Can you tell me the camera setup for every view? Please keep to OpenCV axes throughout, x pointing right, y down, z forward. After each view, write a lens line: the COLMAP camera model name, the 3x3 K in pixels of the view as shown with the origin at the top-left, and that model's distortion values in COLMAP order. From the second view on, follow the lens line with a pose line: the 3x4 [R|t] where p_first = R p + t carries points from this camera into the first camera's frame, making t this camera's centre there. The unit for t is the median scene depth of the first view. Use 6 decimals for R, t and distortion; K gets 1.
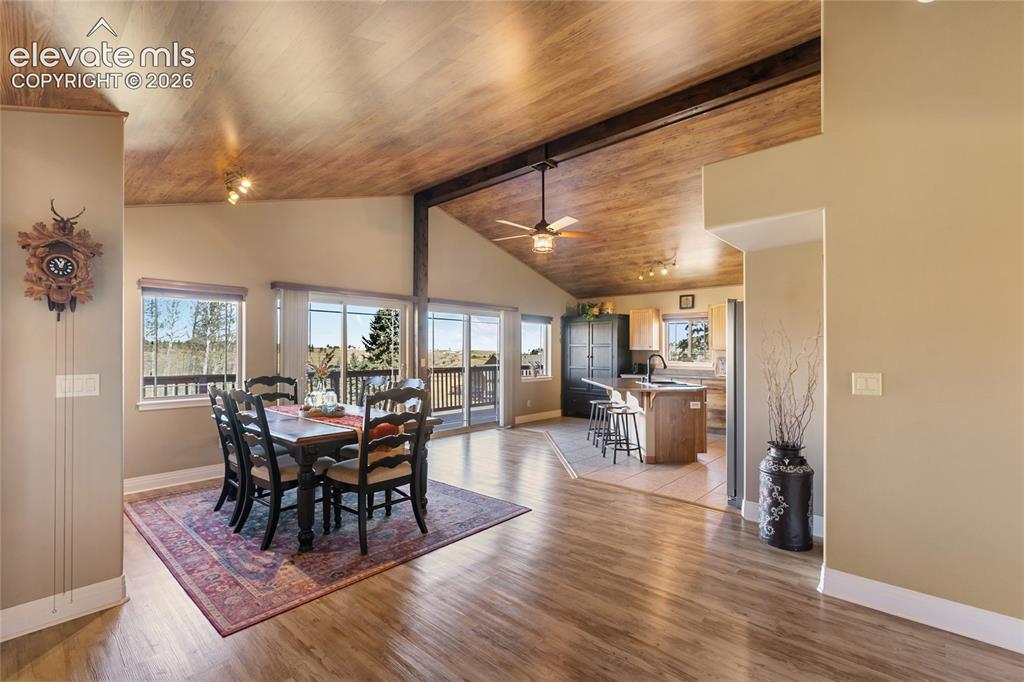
lens RADIAL K [[462.4, 0, 512.0], [0, 462.4, 346.0], [0, 0, 1]] dist [-0.000027, -0.000002]
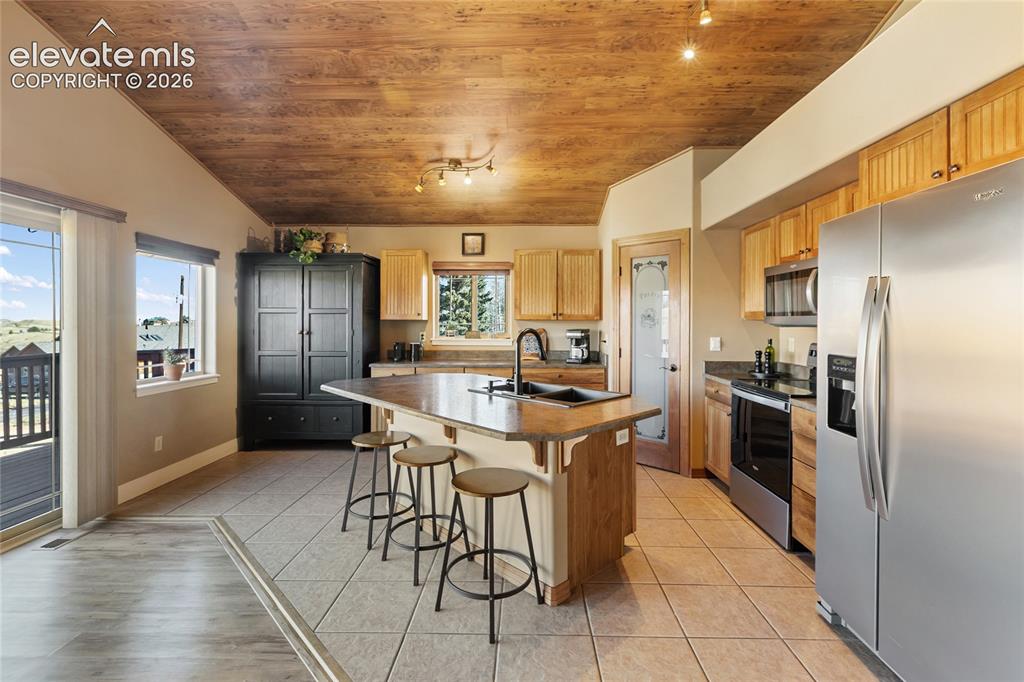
lens RADIAL K [[466.7, 0, 518.8], [0, 466.7, 323.2], [0, 0, 1]] dist [0.000763, 0.000124]
pose [[0.751069, -0.003039, 0.660217, 0.001559], [-0.007100, 0.999894, 0.012679, 0.005057], [-0.660186, -0.014211, 0.750968, 0.572050]]
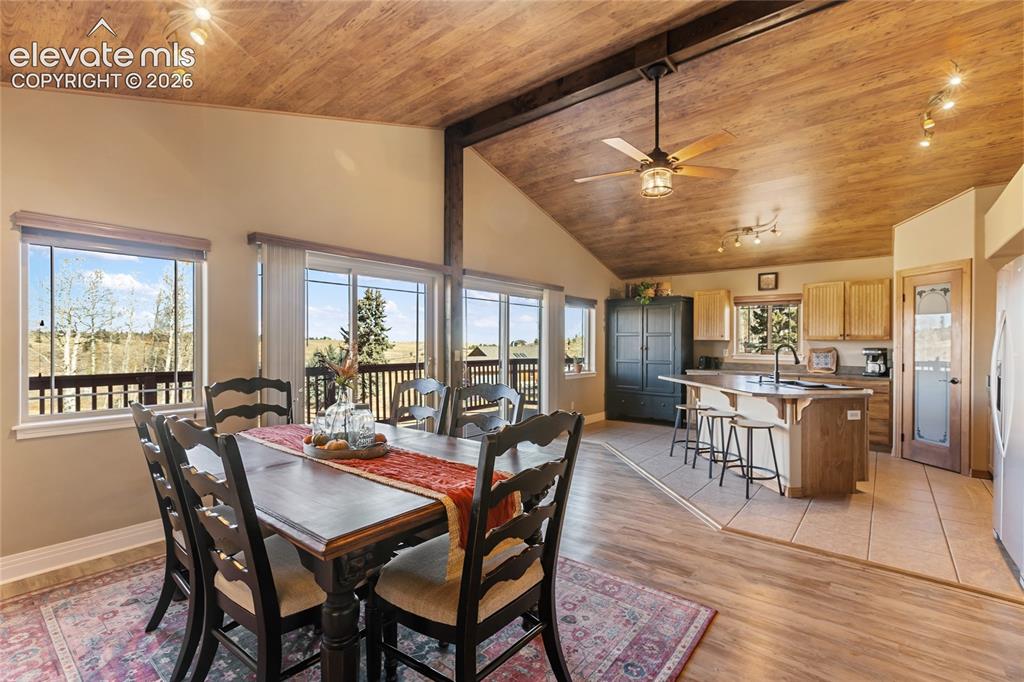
lens RADIAL K [[460.0, 0, 515.0], [0, 460.0, 343.7], [0, 0, 1]] dist [0.000594, 0.000056]
pose [[0.998449, 0.001588, 0.055660, -0.138289], [-0.002267, 0.999924, 0.012146, 0.007017], [-0.055636, -0.012254, 0.998376, 0.251325]]
